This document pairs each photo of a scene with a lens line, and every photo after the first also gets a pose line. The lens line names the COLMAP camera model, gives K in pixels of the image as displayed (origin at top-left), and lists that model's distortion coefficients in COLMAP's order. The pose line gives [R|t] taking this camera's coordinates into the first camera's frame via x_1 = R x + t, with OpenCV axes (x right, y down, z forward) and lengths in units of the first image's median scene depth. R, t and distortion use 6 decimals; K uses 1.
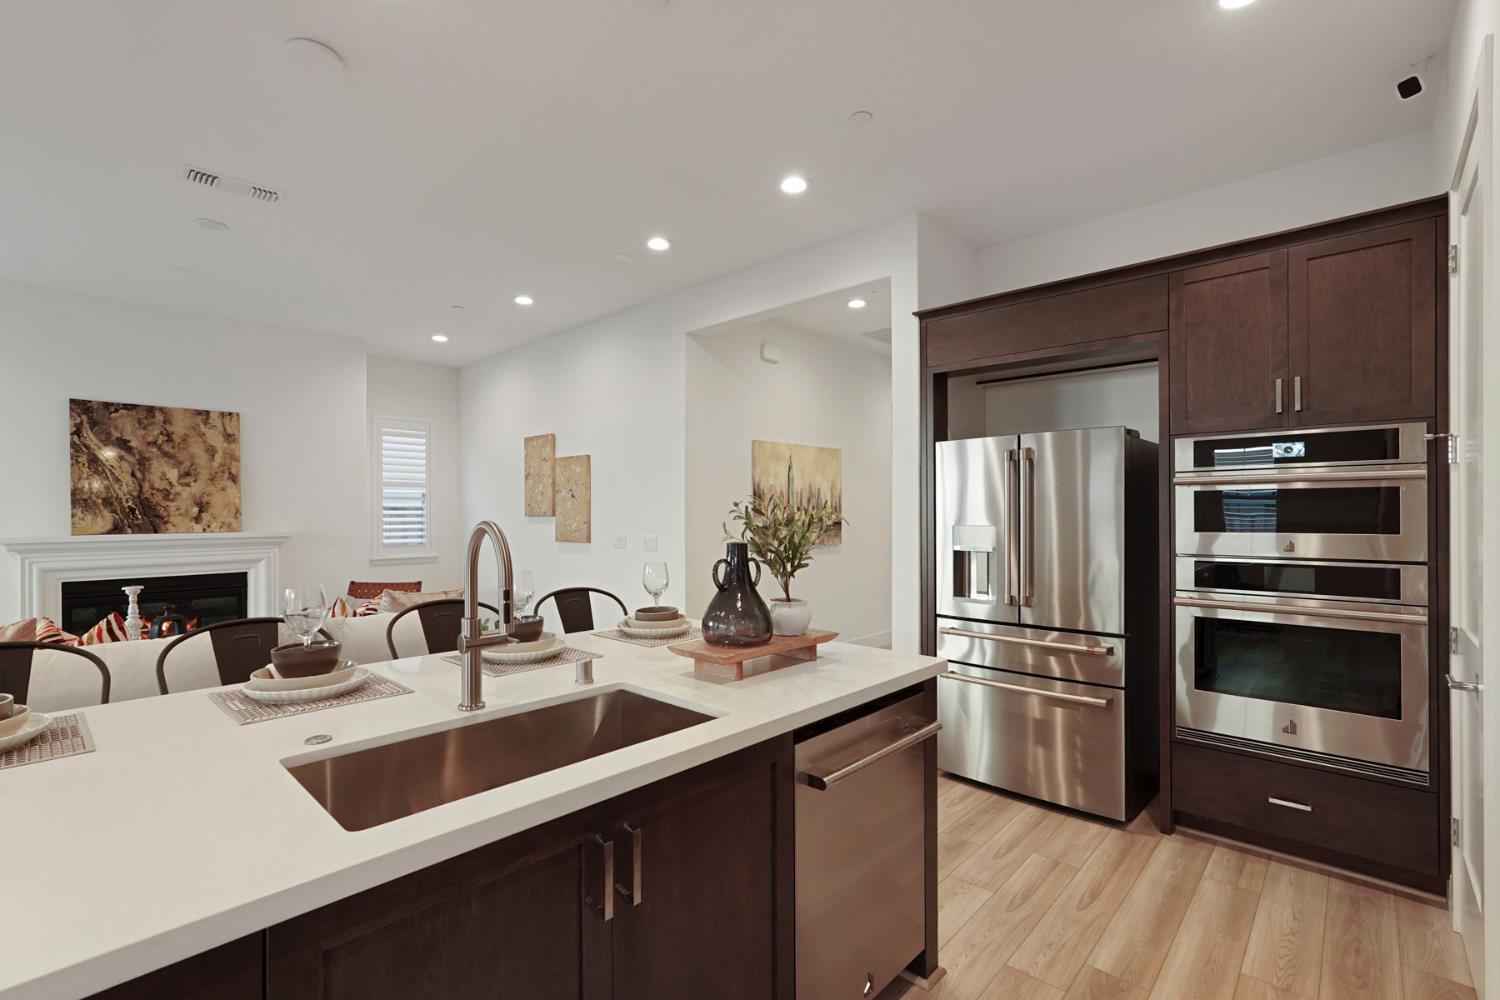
lens RADIAL K [[665.1, 0, 760.4], [0, 665.1, 510.3], [0, 0, 1]] dist [0.002962, 0.000343]
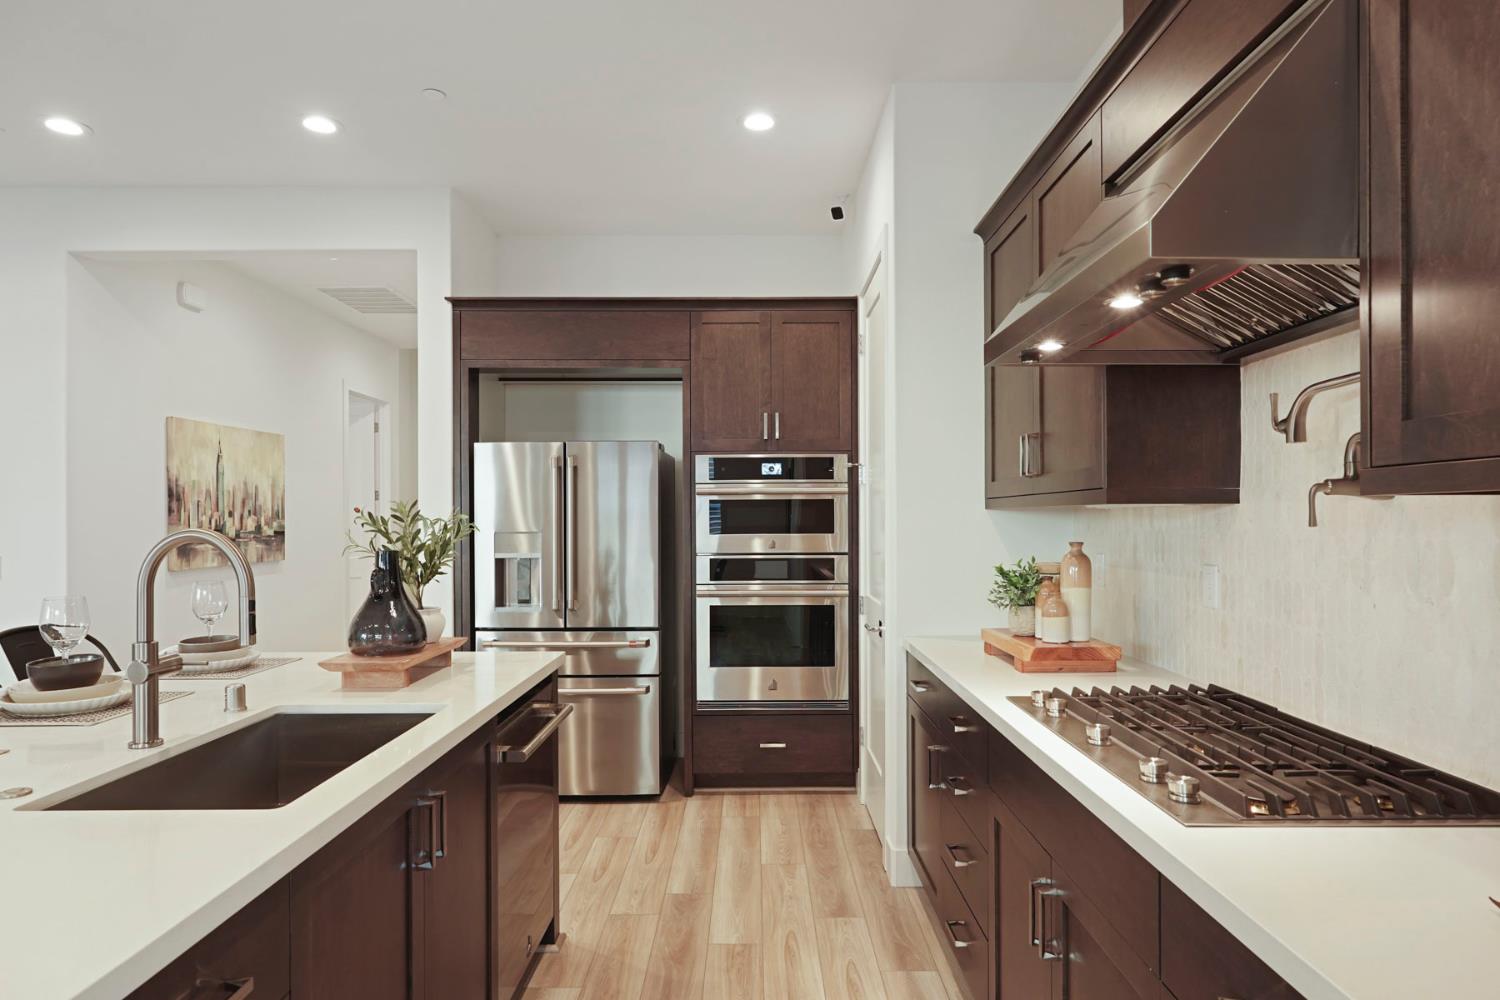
lens RADIAL K [[862.9, 0, 757.5], [0, 862.9, 510.8], [0, 0, 1]] dist [-0.003010, 0.002450]
pose [[0.738966, 0.003810, 0.673732, -0.340991], [-0.000025, 0.999984, -0.005628, -0.001028], [-0.673743, 0.004142, 0.738954, -0.204289]]
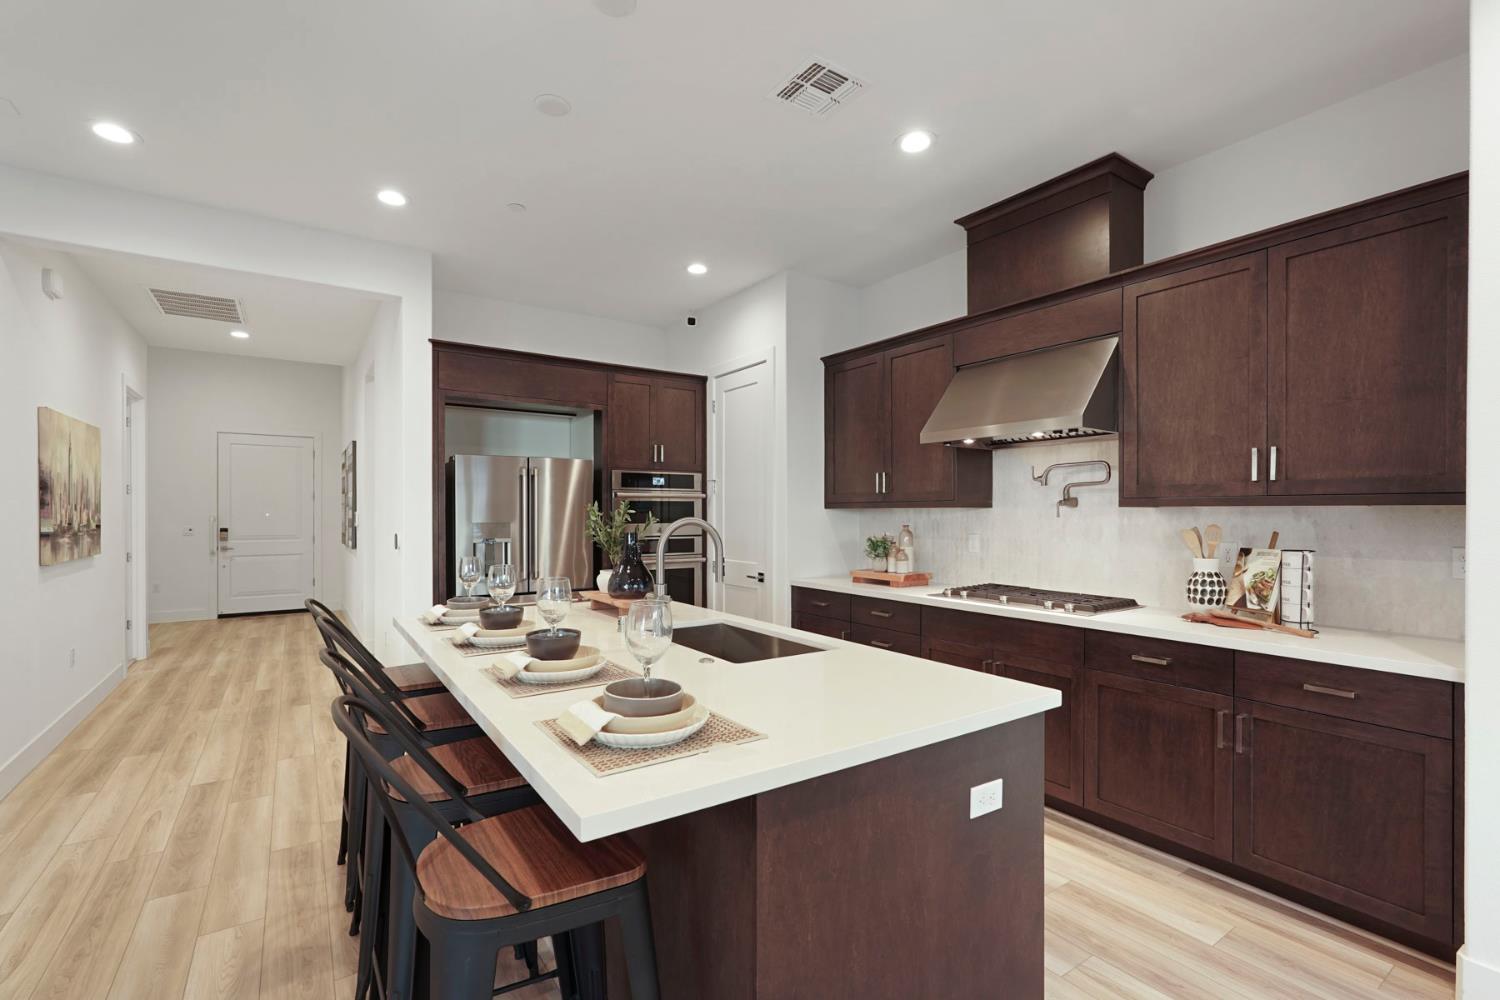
lens RADIAL K [[665.1, 0, 753.9], [0, 665.1, 504.1], [0, 0, 1]] dist [0.002962, 0.000343]
pose [[0.240181, 0.011976, 0.970654, -1.042054], [-0.004204, 0.999927, -0.011297, -0.001394], [-0.970719, -0.001368, 0.240214, 0.250074]]
